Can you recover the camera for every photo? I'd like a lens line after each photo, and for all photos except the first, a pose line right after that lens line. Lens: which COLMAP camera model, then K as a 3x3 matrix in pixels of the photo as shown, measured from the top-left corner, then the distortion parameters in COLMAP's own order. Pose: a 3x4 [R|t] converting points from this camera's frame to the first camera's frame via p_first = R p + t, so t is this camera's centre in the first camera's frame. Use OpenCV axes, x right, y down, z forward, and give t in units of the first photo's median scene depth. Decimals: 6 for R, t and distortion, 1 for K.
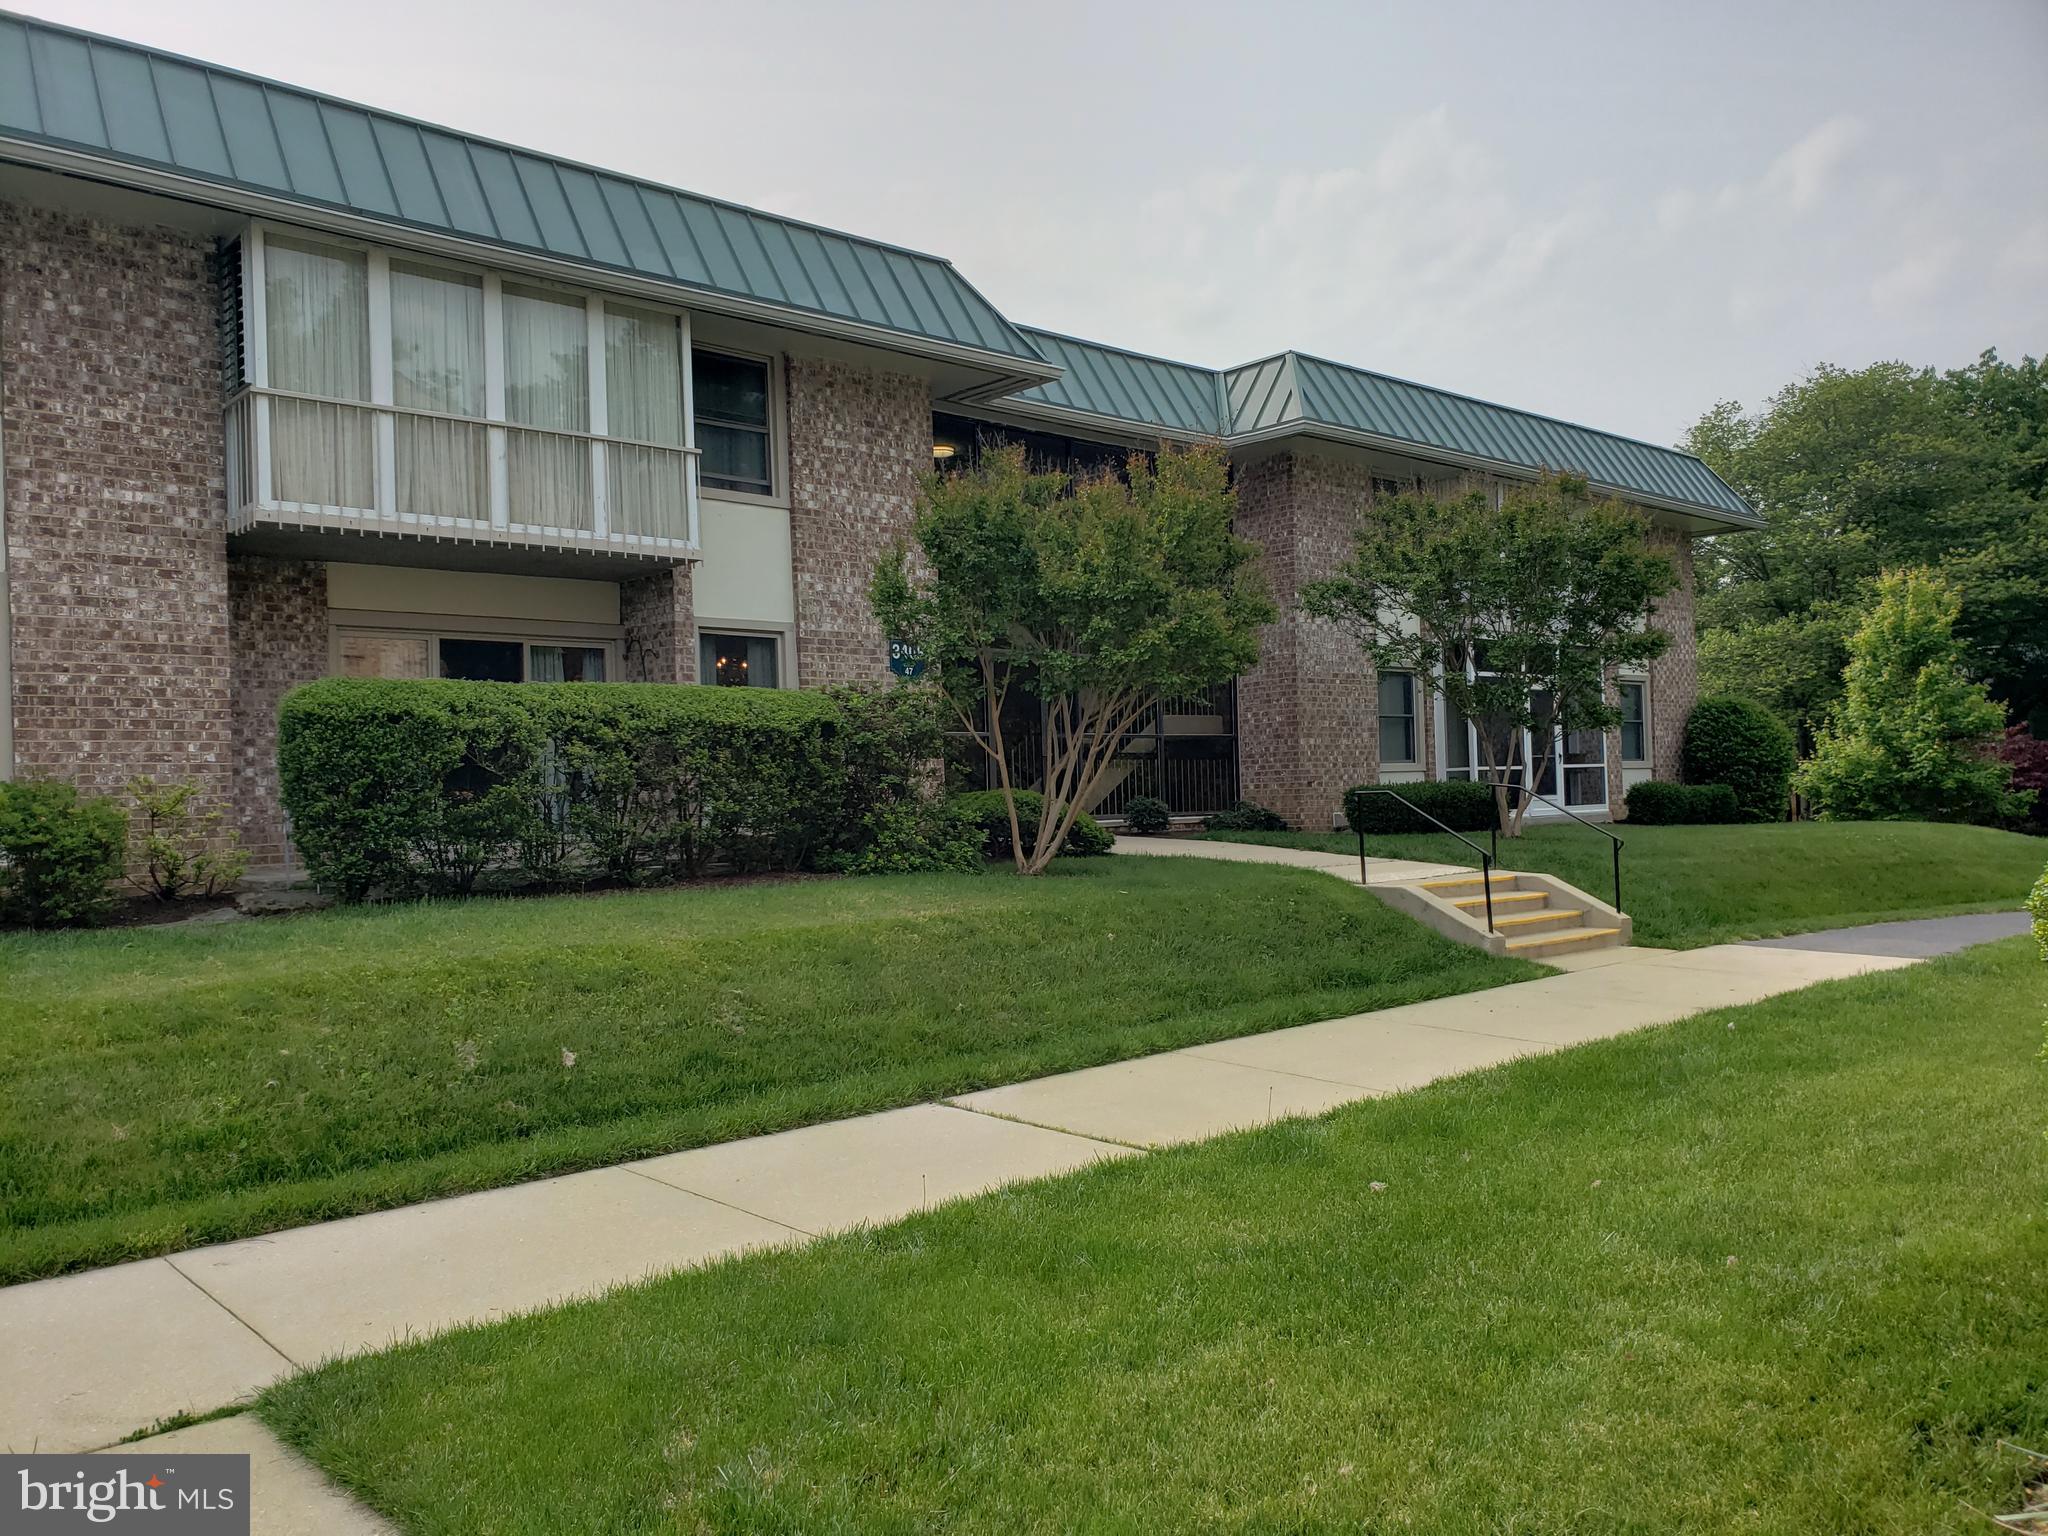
lens RADIAL K [[1566.0, 0, 1024.8], [0, 1566.0, 771.5], [0, 0, 1]] dist [-0.070855, -0.002413]
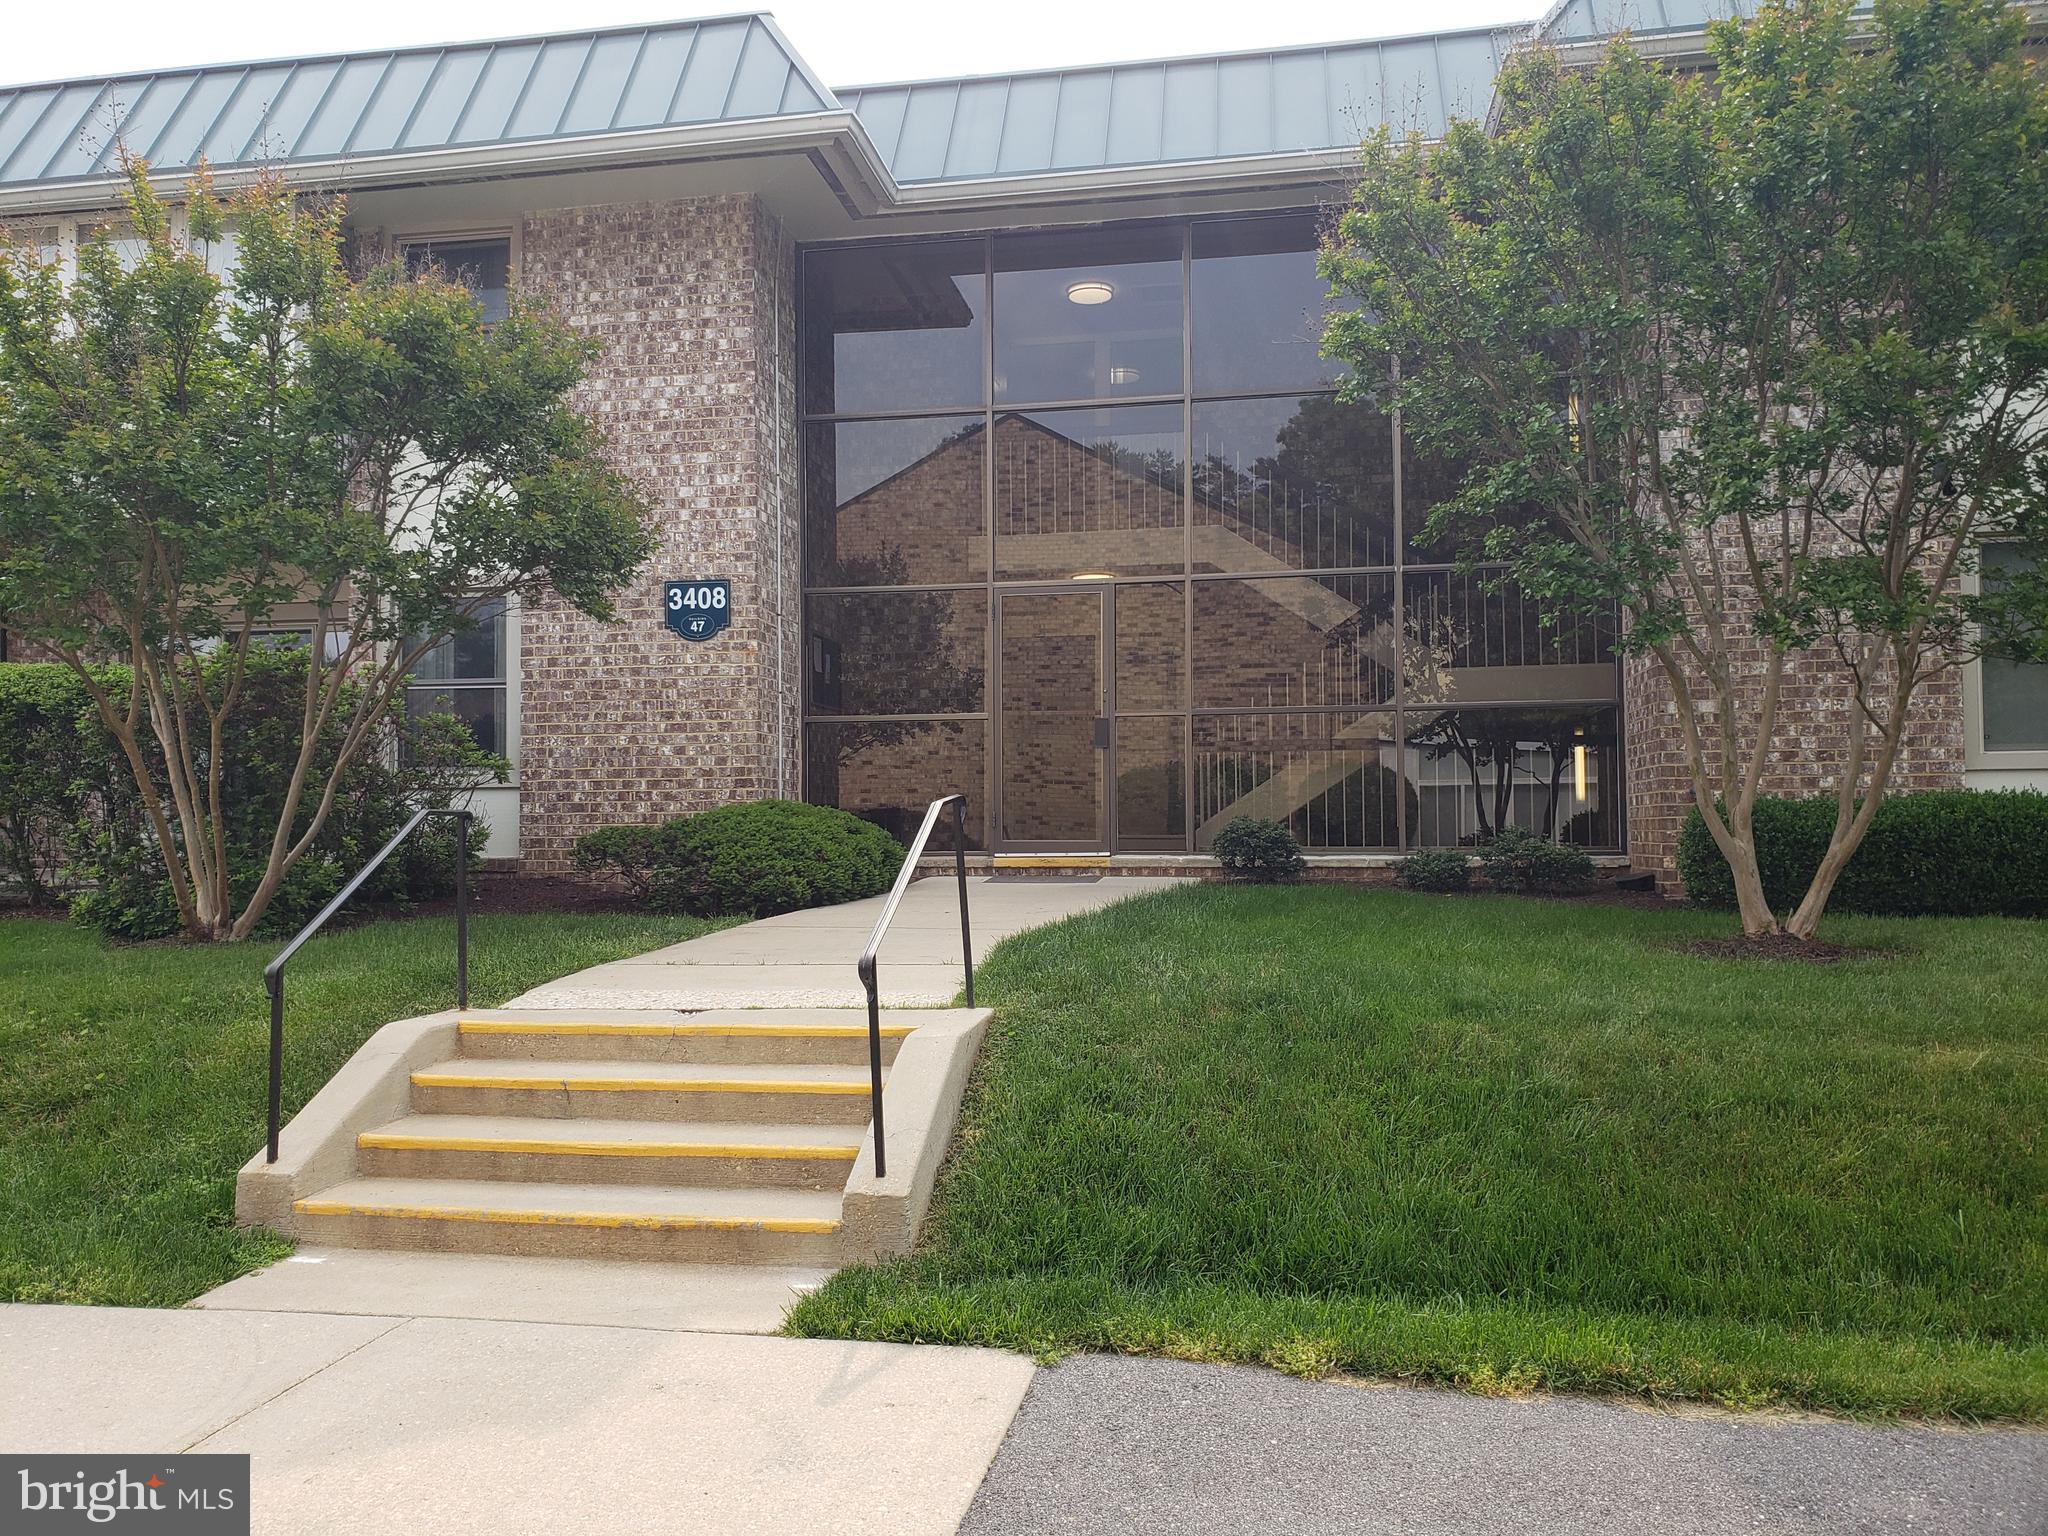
lens RADIAL K [[1566.0, 0, 1024.2], [0, 1566.0, 763.3], [0, 0, 1]] dist [-0.070855, -0.002413]
pose [[0.625965, -0.011829, -0.779762, 0.549688], [0.003635, 0.999918, -0.012251, 0.004544], [0.779843, 0.004834, 0.625957, 0.693255]]
